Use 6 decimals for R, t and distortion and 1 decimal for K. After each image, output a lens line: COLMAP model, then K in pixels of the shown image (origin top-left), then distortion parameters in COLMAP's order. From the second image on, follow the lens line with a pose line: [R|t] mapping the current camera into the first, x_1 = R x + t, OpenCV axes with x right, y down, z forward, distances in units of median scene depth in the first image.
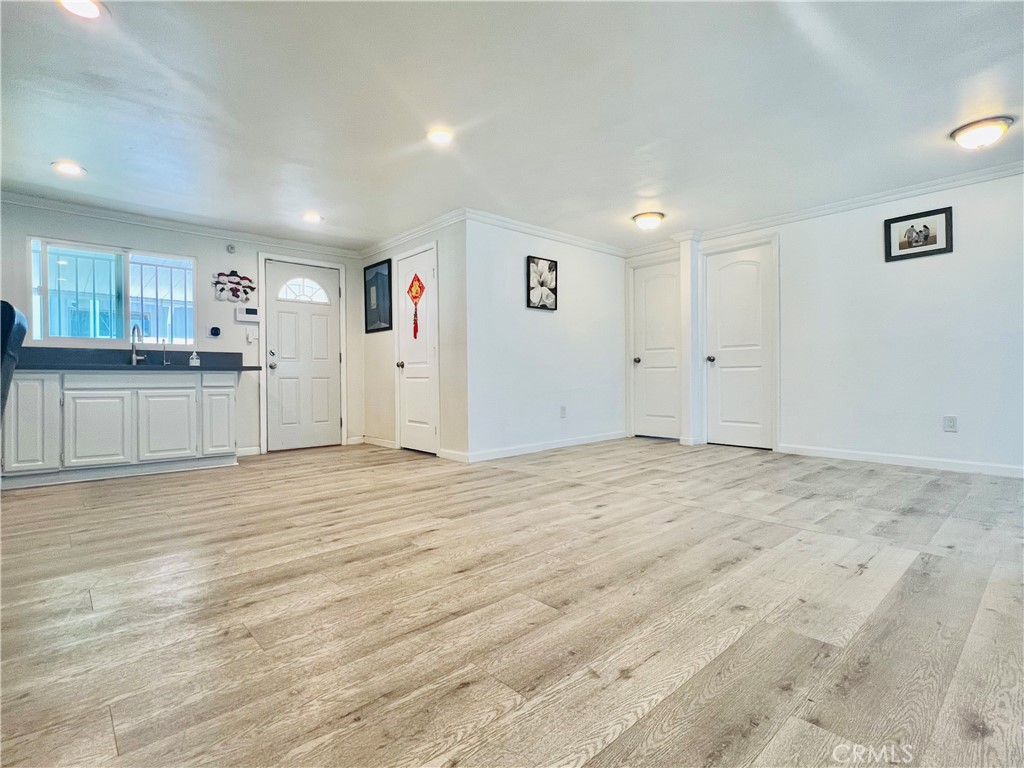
lens RADIAL K [[505.9, 0, 509.2], [0, 505.9, 382.2], [0, 0, 1]] dist [-0.004251, 0.003049]
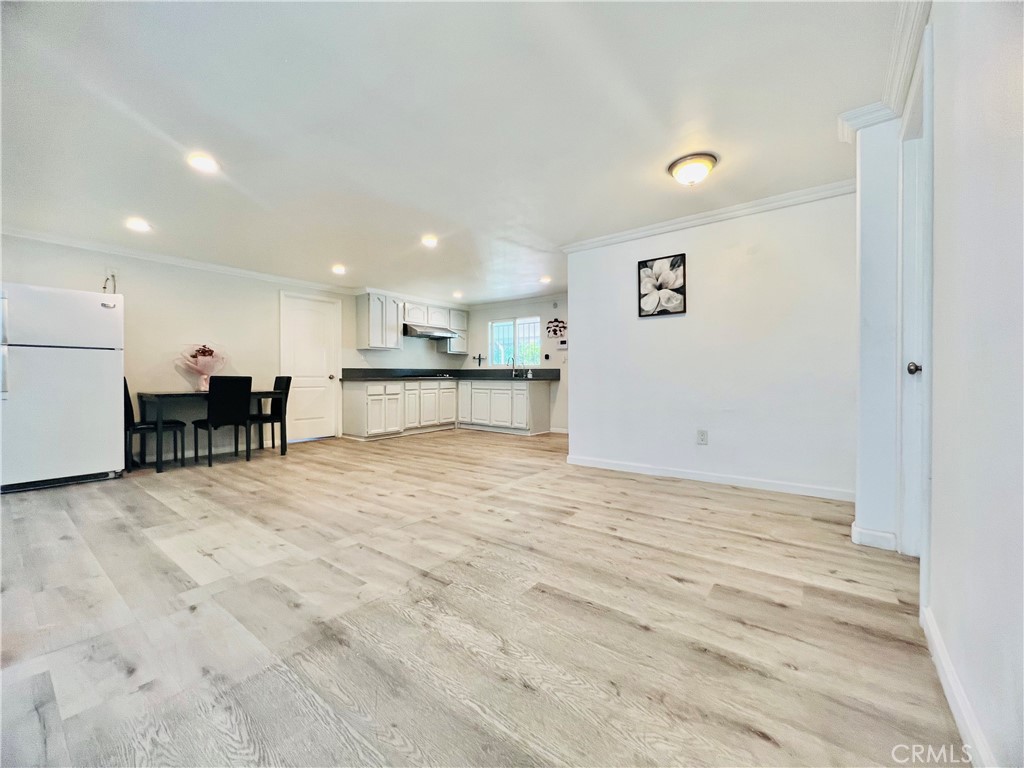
lens RADIAL K [[413.5, 0, 511.4], [0, 413.5, 382.5], [0, 0, 1]] dist [-0.001303, 0.000609]
pose [[0.175614, 0.021556, -0.984223, 0.831908], [-0.012744, 0.999726, 0.019622, -0.044014], [0.984377, 0.009097, 0.175840, 0.705131]]
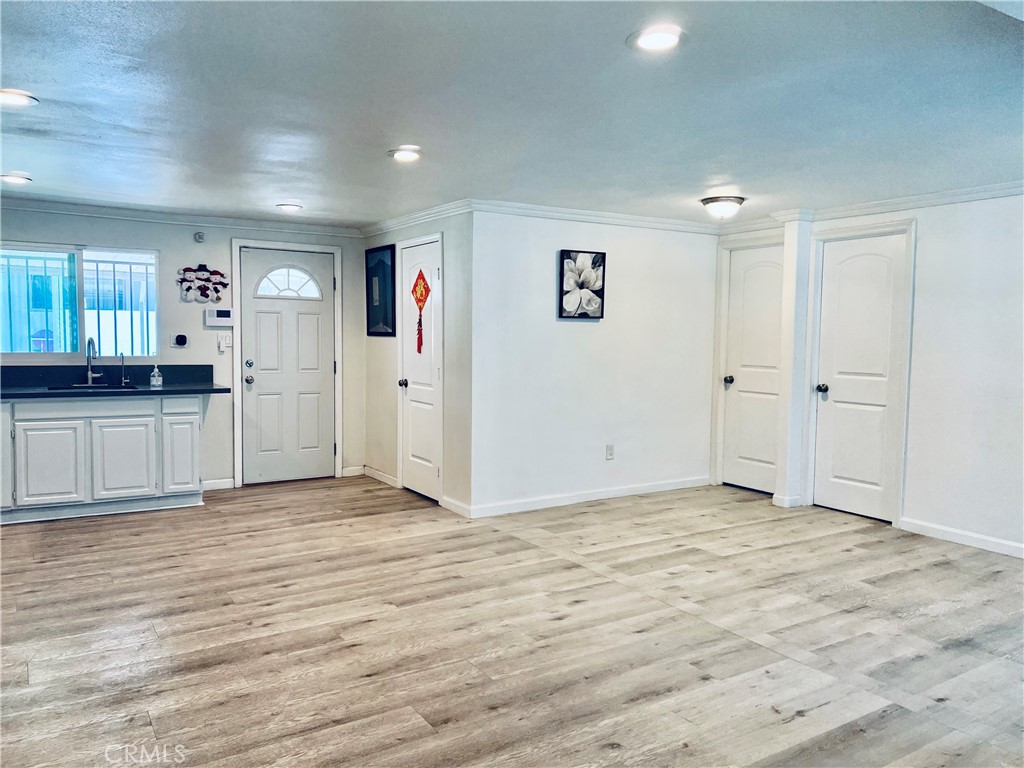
lens RADIAL K [[769.5, 0, 519.4], [0, 769.5, 389.9], [0, 0, 1]] dist [0.057485, -0.065763]
pose [[0.986208, 0.034359, -0.161902, 0.186994], [-0.024240, 0.997651, 0.064069, -0.125142], [0.163723, -0.059261, 0.984725, -0.177071]]
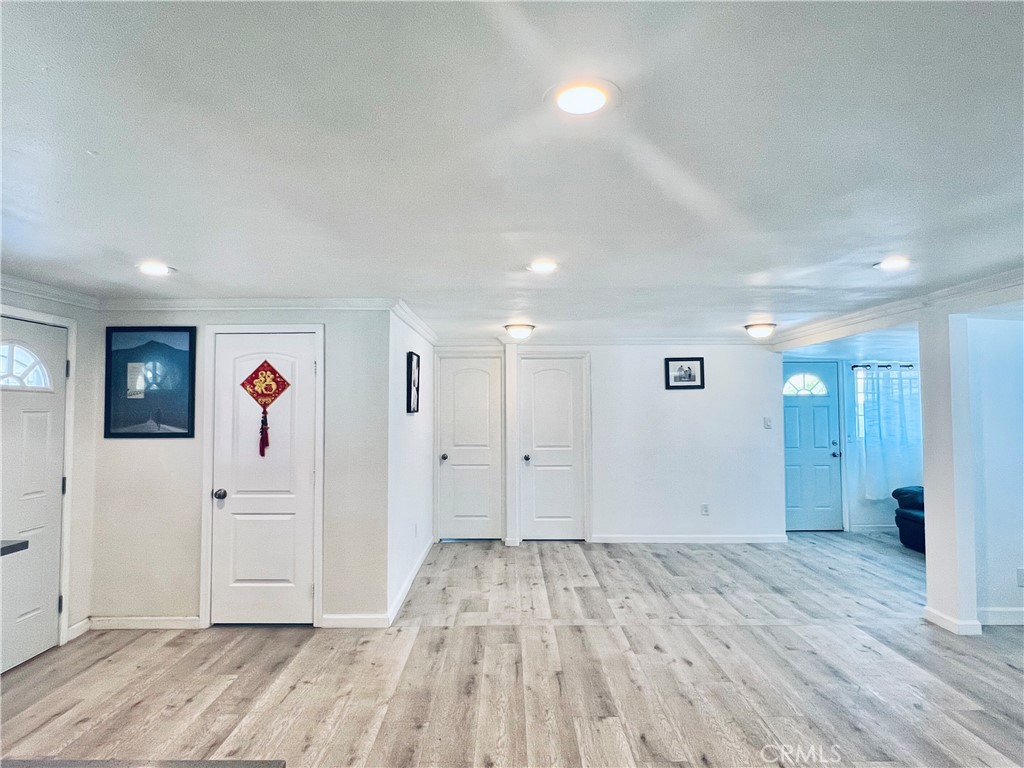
lens RADIAL K [[581.6, 0, 509.1], [0, 581.6, 383.8], [0, 0, 1]] dist [-0.003126, 0.001950]
pose [[0.671277, 0.040084, 0.740122, -0.621601], [0.007256, 0.998133, -0.060639, -0.152142], [-0.741171, 0.046076, 0.669733, 0.264055]]
